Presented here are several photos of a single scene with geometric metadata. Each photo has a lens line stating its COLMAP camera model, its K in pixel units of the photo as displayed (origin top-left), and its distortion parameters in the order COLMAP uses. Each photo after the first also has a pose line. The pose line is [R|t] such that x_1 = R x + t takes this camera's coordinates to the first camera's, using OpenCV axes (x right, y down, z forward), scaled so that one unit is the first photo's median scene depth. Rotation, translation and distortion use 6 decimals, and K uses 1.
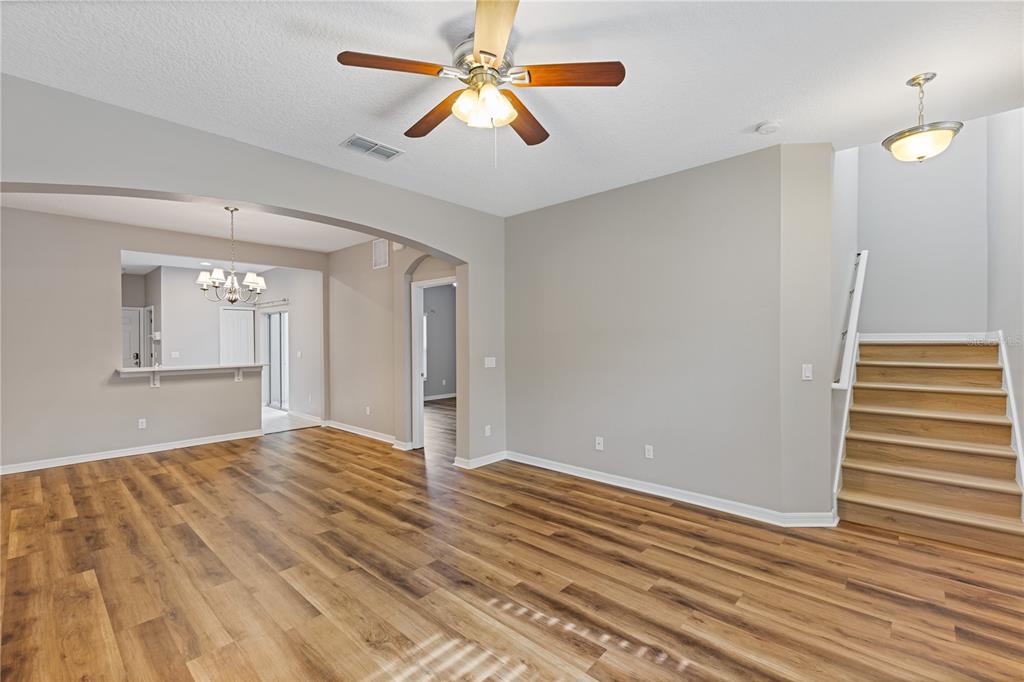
lens RADIAL K [[446.1, 0, 514.4], [0, 446.1, 338.3], [0, 0, 1]] dist [0.001838, 0.000032]
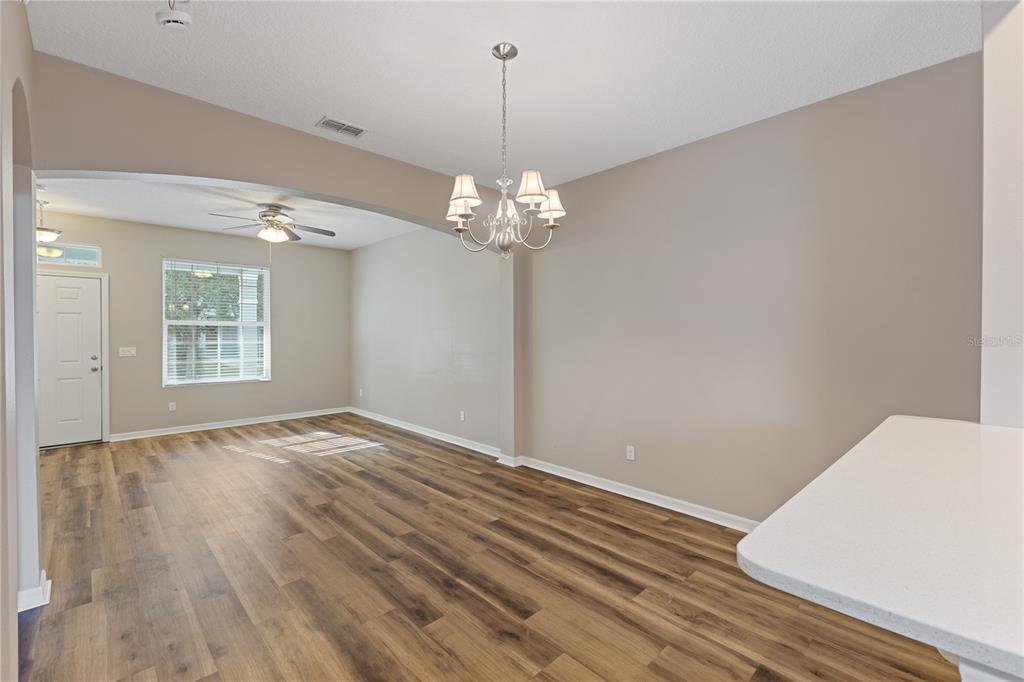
lens RADIAL K [[446.1, 0, 514.4], [0, 446.1, 338.3], [0, 0, 1]] dist [0.001838, 0.000032]
pose [[-0.997766, 0.005380, 0.066586, -0.950984], [0.006018, 0.999938, 0.009394, 0.012852], [-0.066531, 0.009774, -0.997736, 2.082871]]
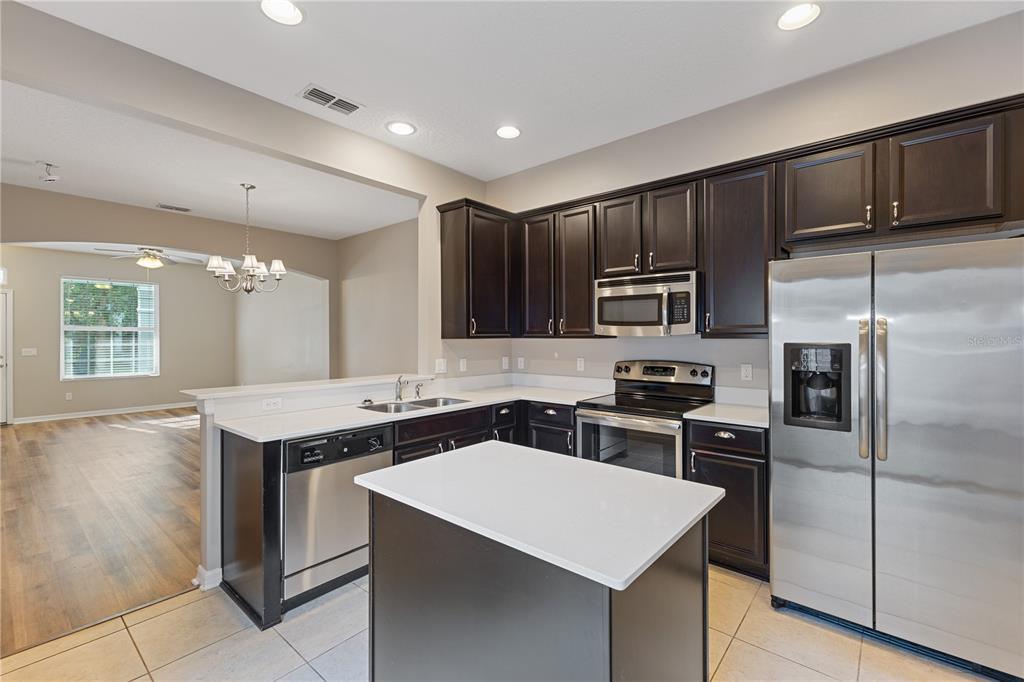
lens RADIAL K [[448.9, 0, 512.5], [0, 448.9, 335.2], [0, 0, 1]] dist [-0.001326, -0.001047]
pose [[-0.999329, 0.009738, -0.035295, -1.580632], [0.009769, 0.999952, -0.000709, 0.014390], [0.035286, -0.001054, -0.999377, 2.684047]]
